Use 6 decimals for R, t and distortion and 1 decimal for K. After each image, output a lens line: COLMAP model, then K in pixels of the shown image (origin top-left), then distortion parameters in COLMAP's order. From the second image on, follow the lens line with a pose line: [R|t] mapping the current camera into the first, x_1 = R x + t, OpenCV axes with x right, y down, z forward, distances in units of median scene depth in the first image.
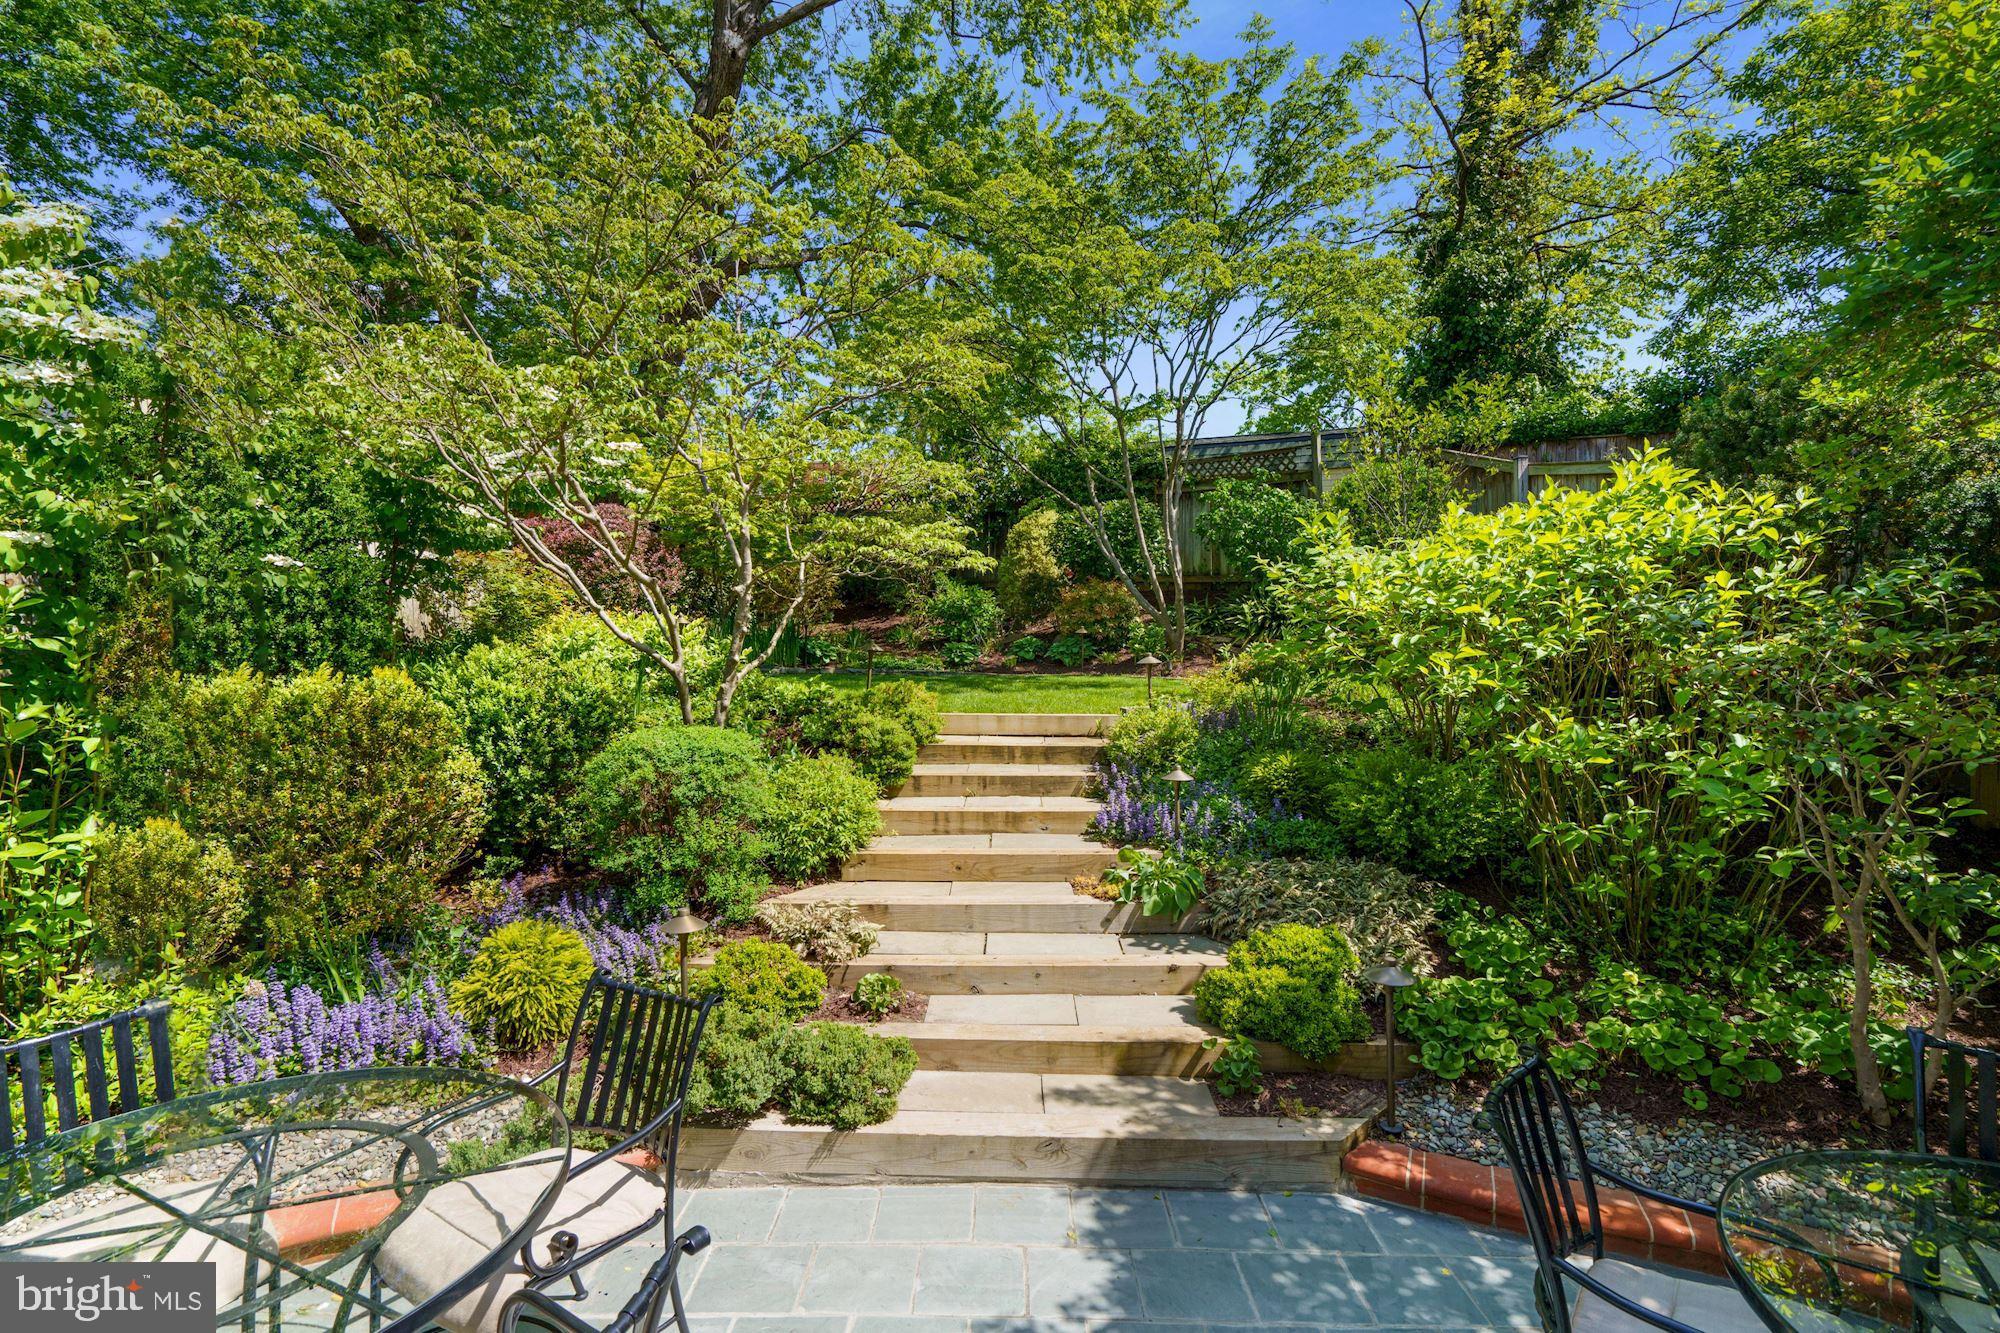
lens RADIAL K [[971.3, 0, 1034.4], [0, 971.3, 673.0], [0, 0, 1]] dist [-0.001019, -0.000298]
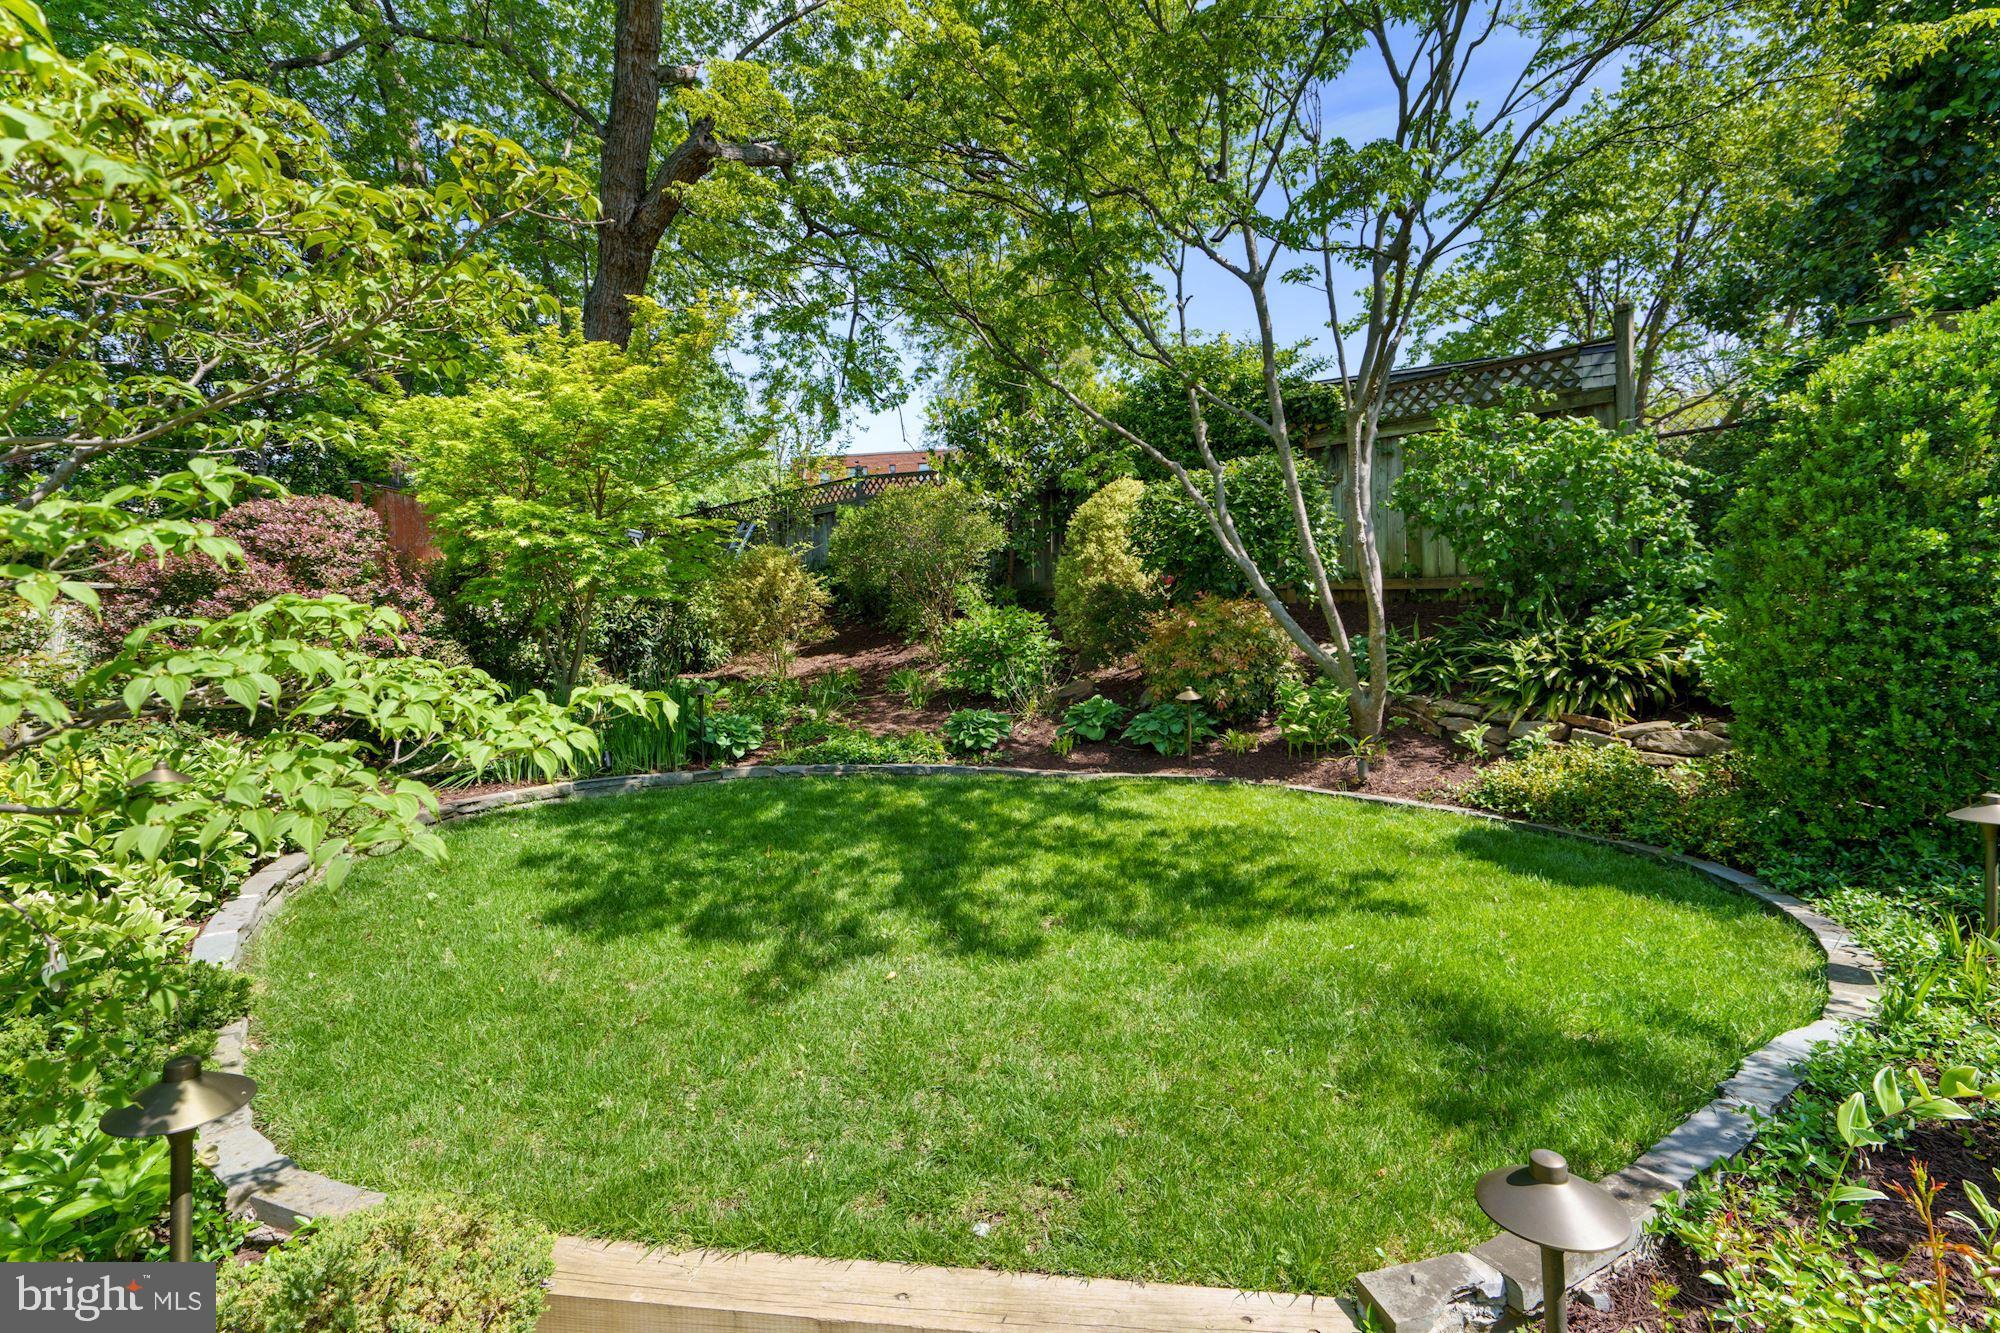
lens RADIAL K [[958.0, 0, 994.6], [0, 958.0, 660.5], [0, 0, 1]] dist [0.017320, 0.000041]
pose [[0.987744, -0.013069, -0.155535, 0.026319], [0.013983, 0.999891, 0.004784, -0.068327], [0.155455, -0.006900, 0.987819, 0.458290]]
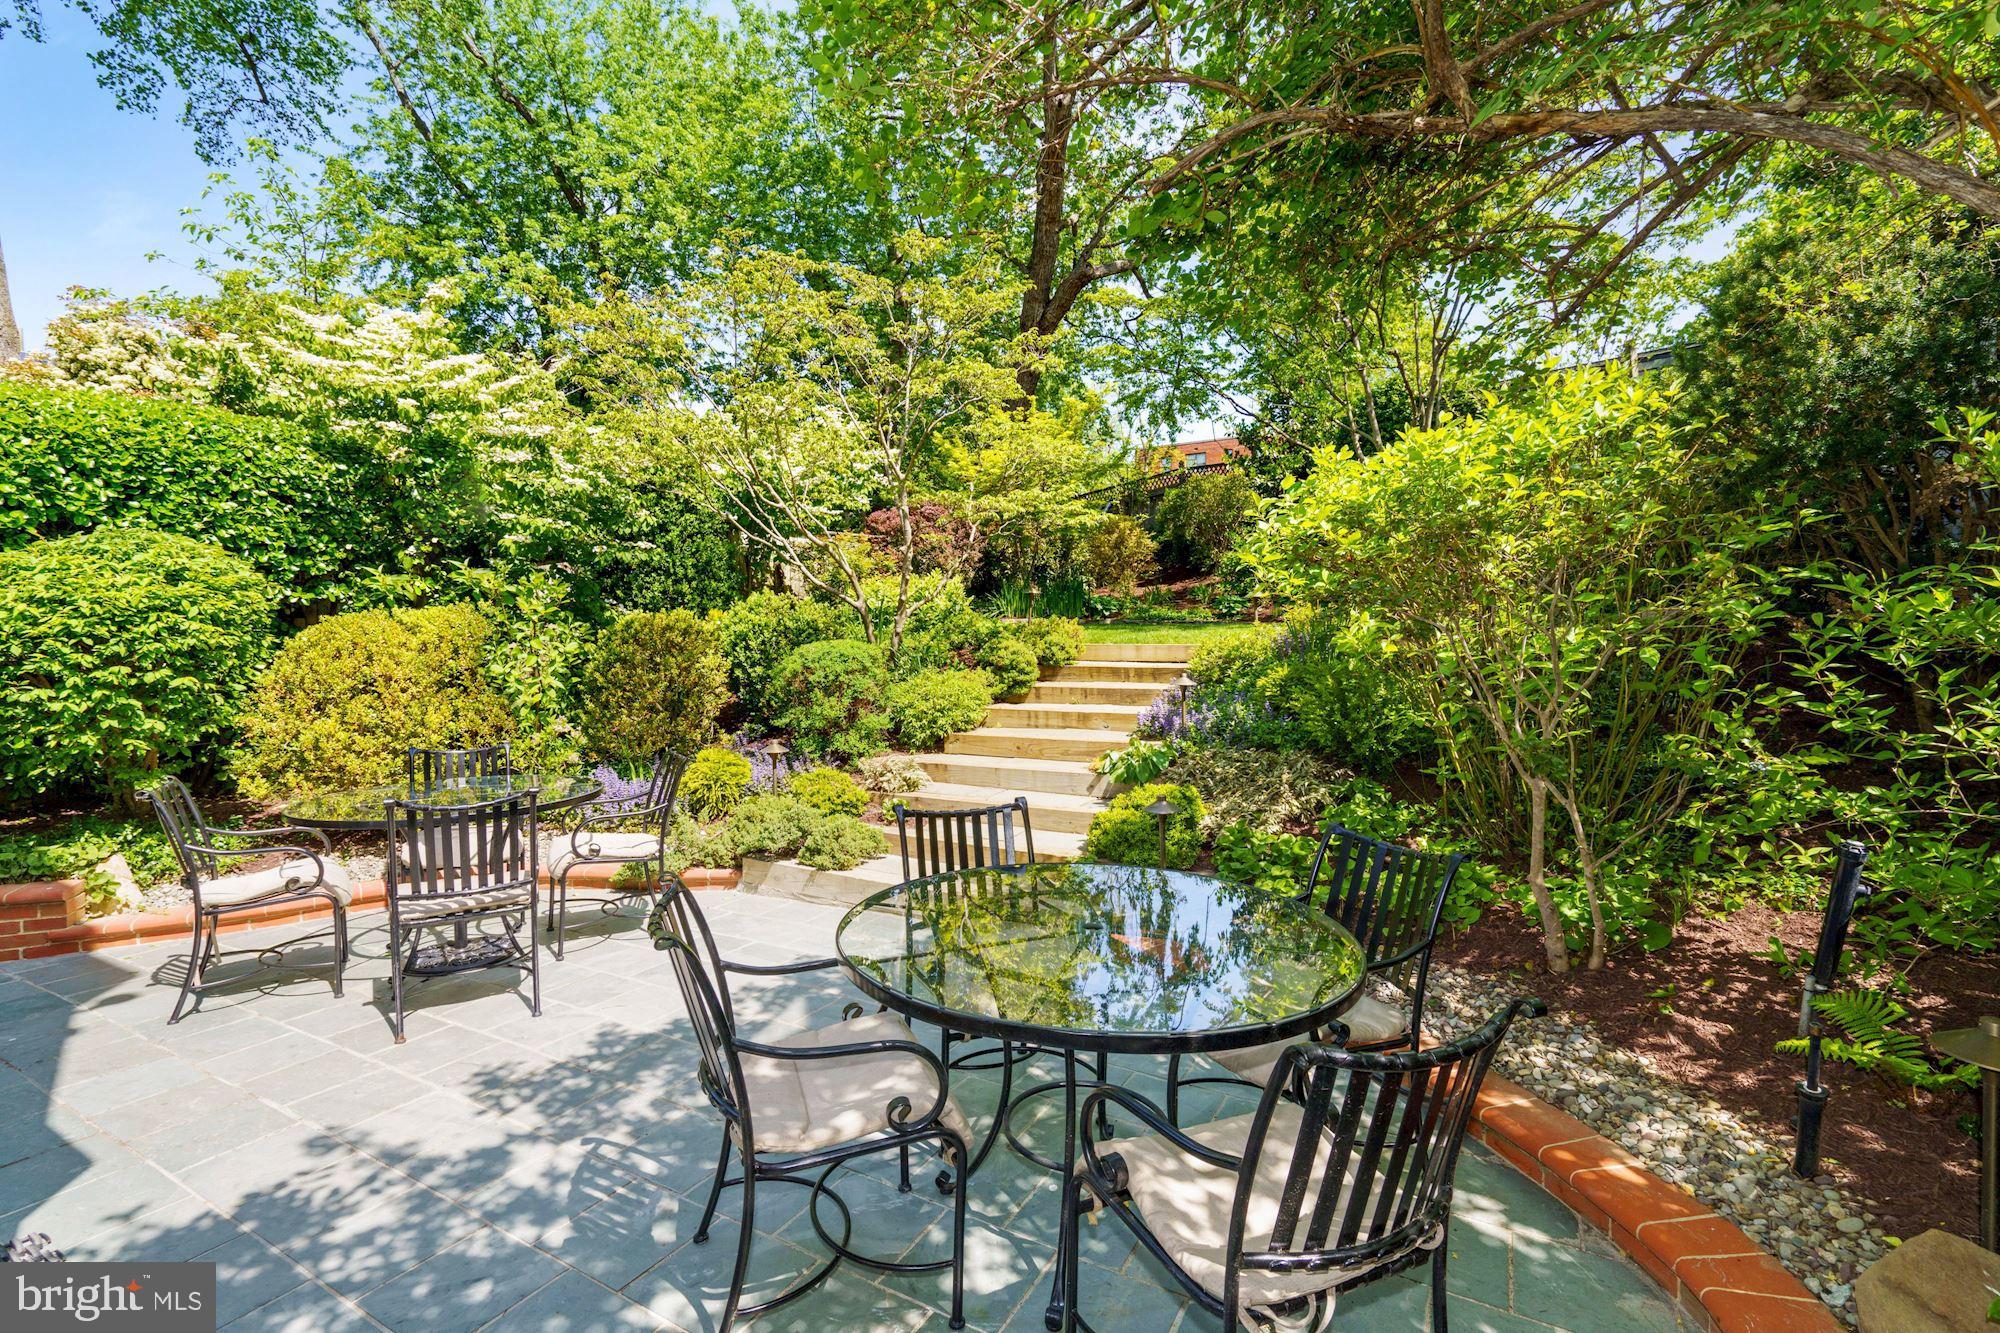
lens RADIAL K [[958.0, 0, 994.6], [0, 958.0, 660.5], [0, 0, 1]] dist [0.017320, 0.000041]
pose [[0.863452, 0.001119, -0.504430, 0.259710], [0.006161, 0.999900, 0.012763, 0.029695], [0.504393, -0.014128, 0.863359, -0.070710]]
